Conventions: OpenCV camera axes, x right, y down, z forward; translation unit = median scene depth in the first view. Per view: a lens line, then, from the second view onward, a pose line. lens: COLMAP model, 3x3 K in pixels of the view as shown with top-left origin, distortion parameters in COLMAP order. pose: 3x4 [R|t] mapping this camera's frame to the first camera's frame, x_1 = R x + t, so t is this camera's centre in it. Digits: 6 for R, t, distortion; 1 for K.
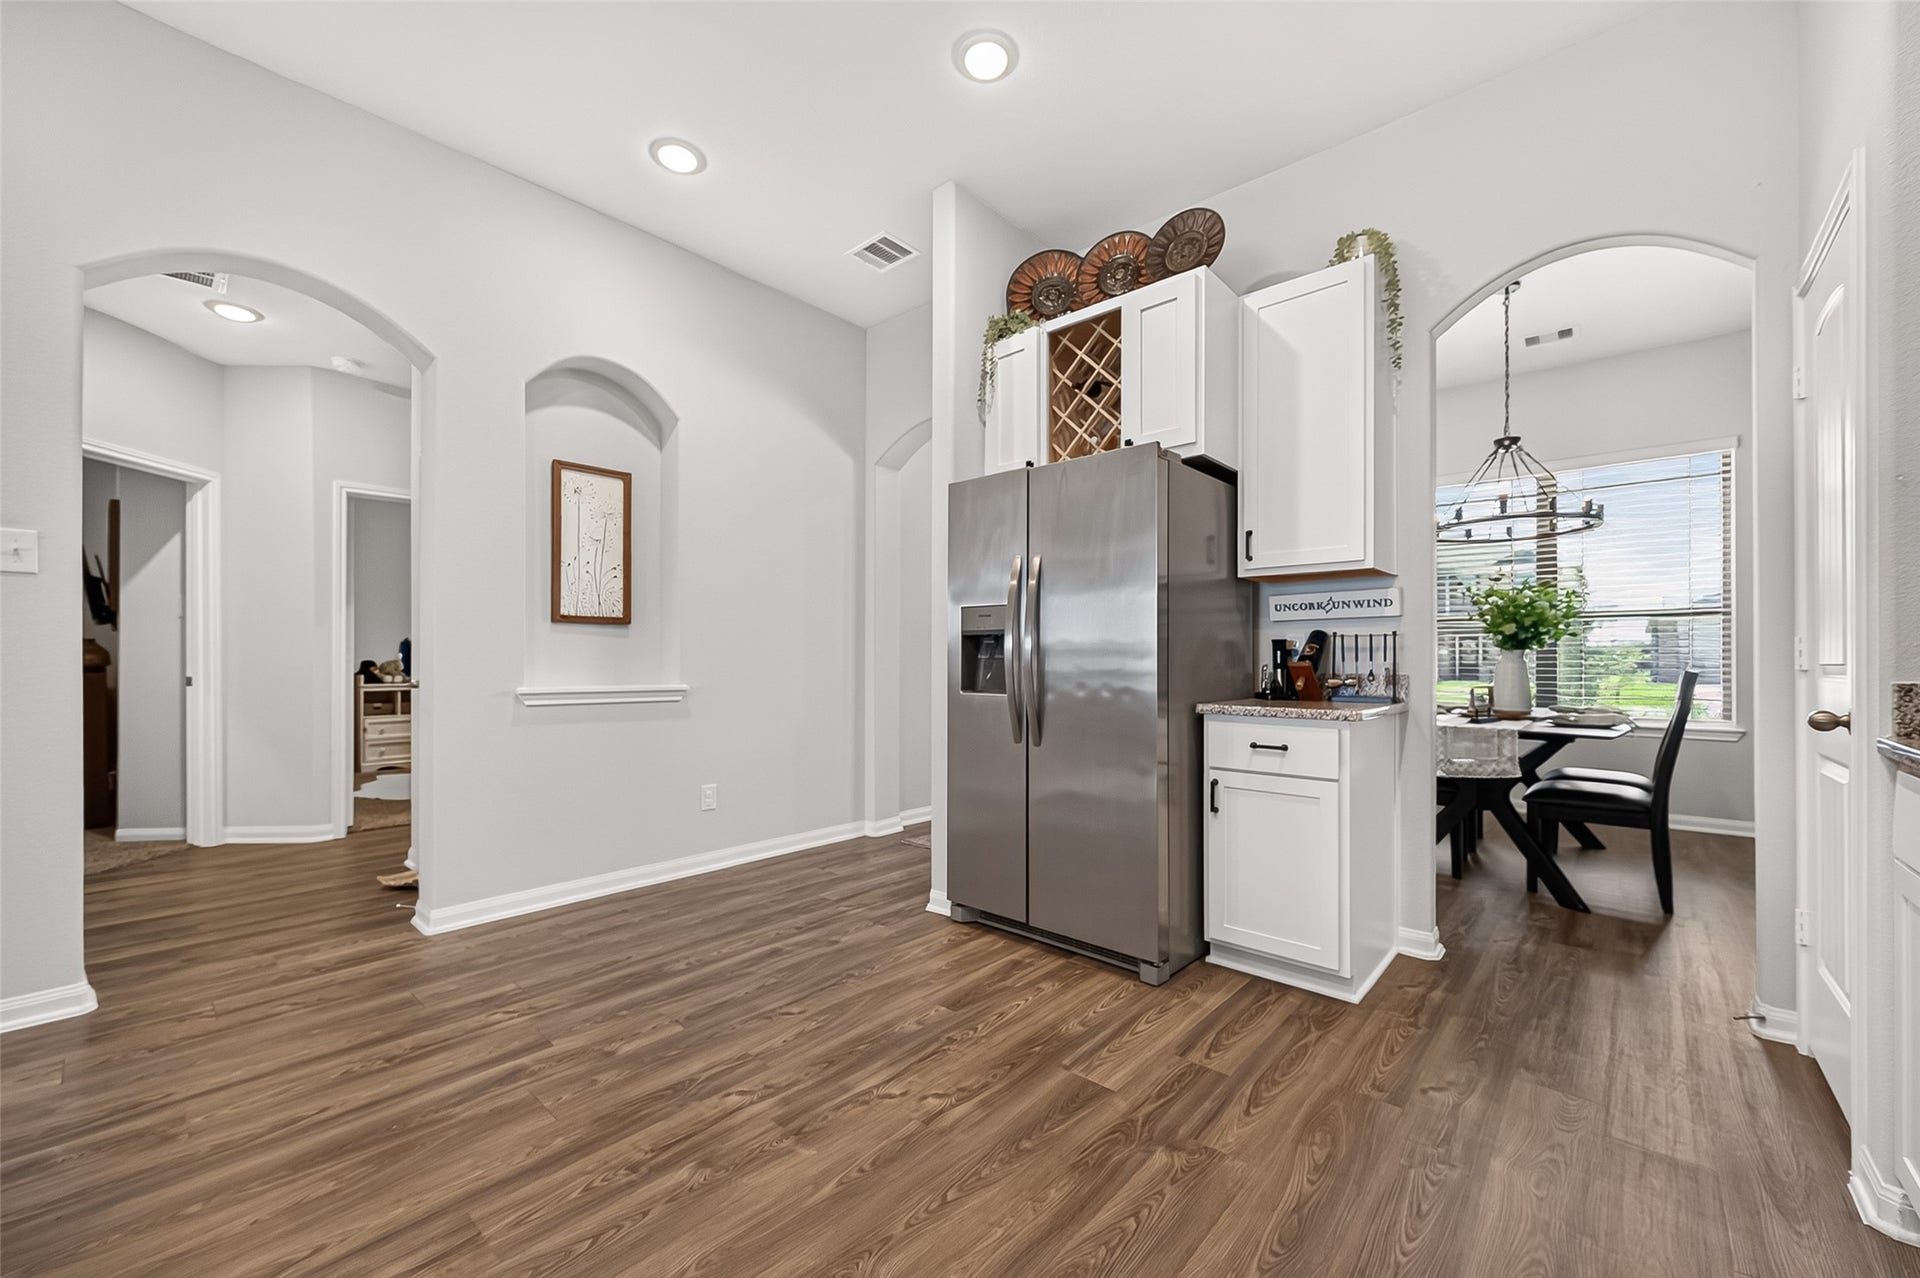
lens RADIAL K [[761.1, 0, 971.9], [0, 761.1, 654.6], [0, 0, 1]] dist [0.004220, -0.000028]
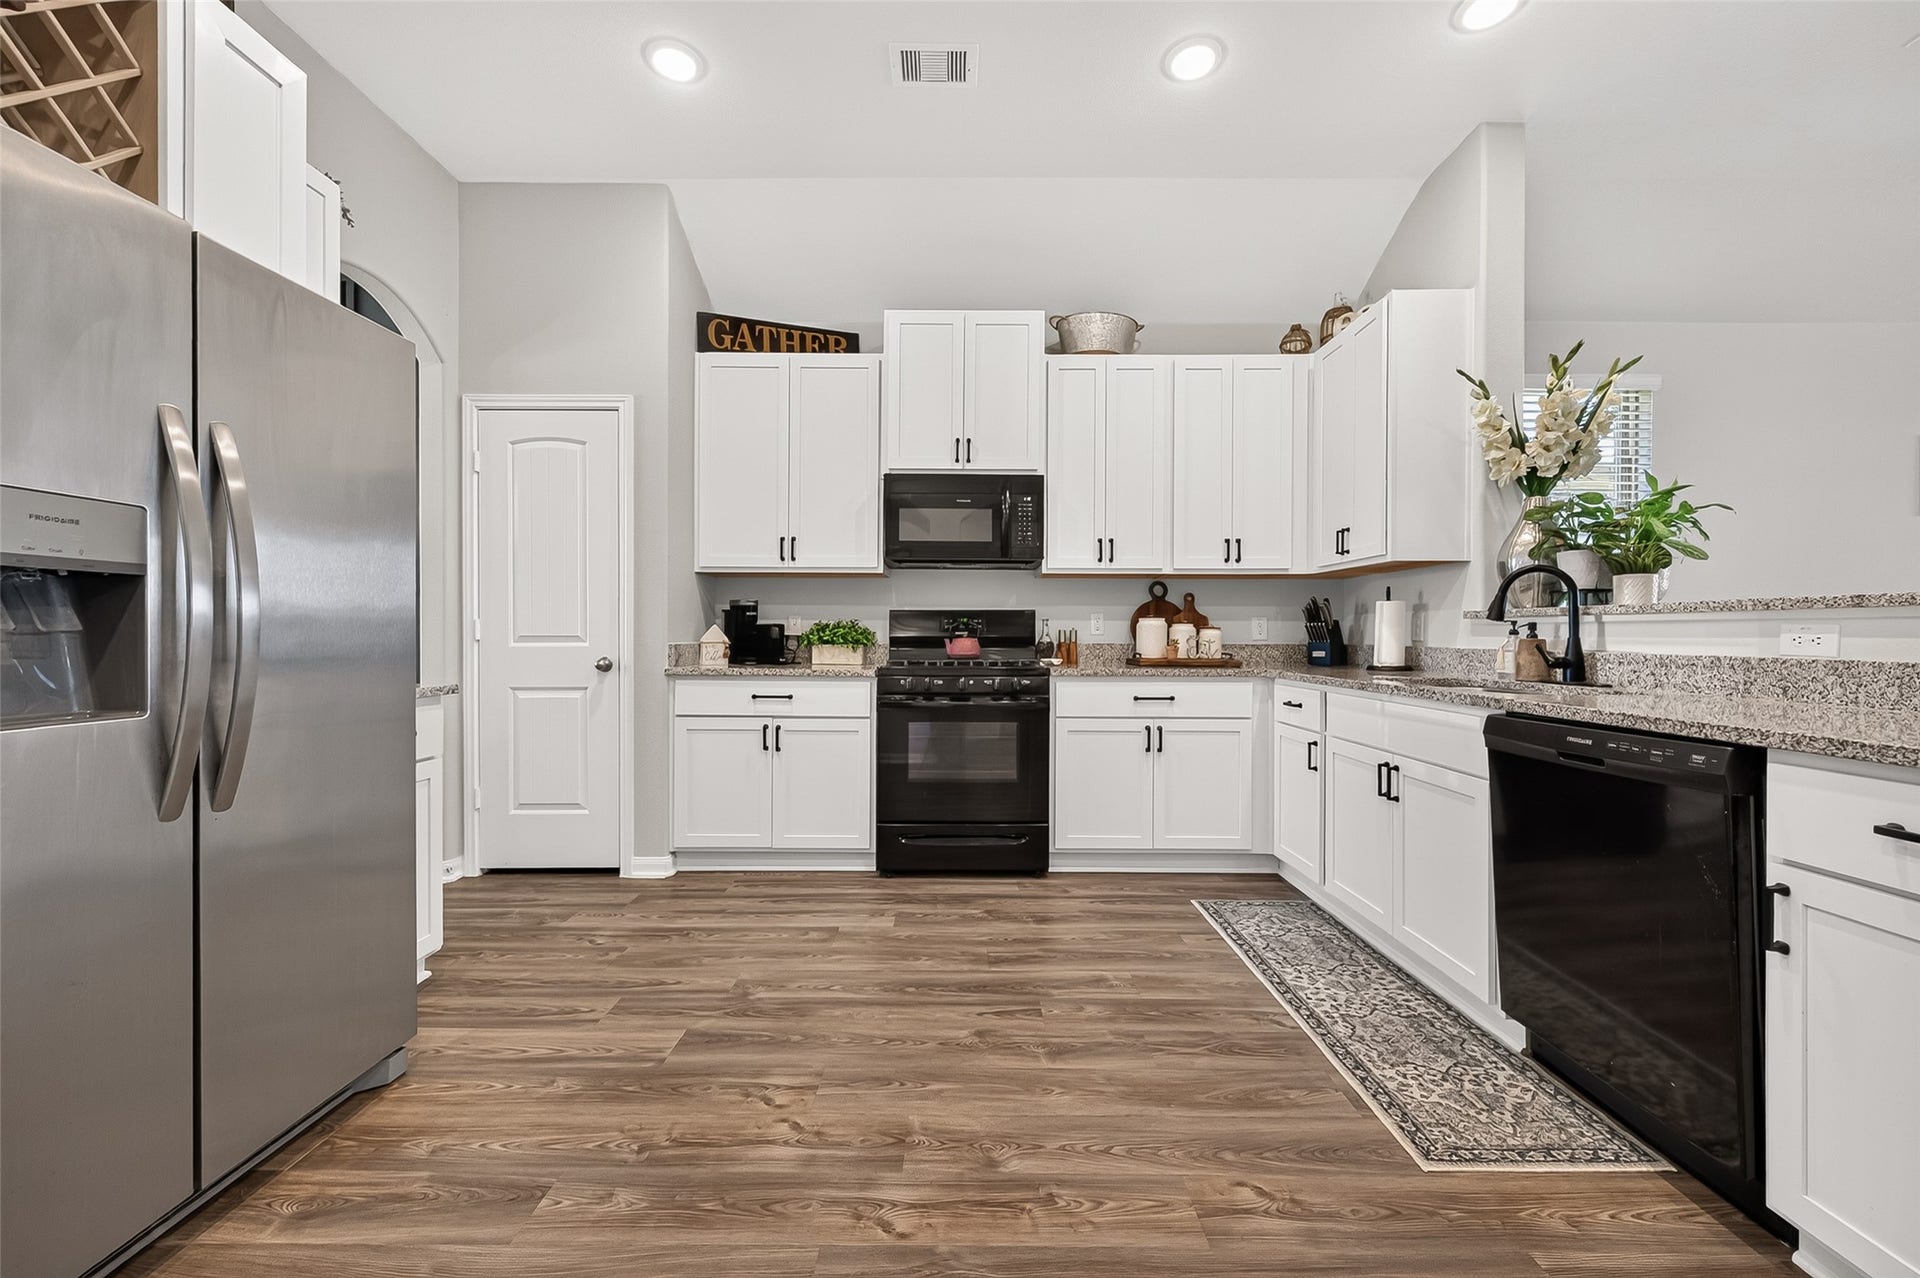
lens RADIAL K [[761.1, 0, 961.8], [0, 761.1, 633.1], [0, 0, 1]] dist [0.004220, -0.000028]
pose [[-0.661623, -0.000497, 0.749836, -0.882676], [-0.006208, 0.999969, -0.004816, 0.005337], [-0.749811, -0.007841, -0.661606, 1.410975]]
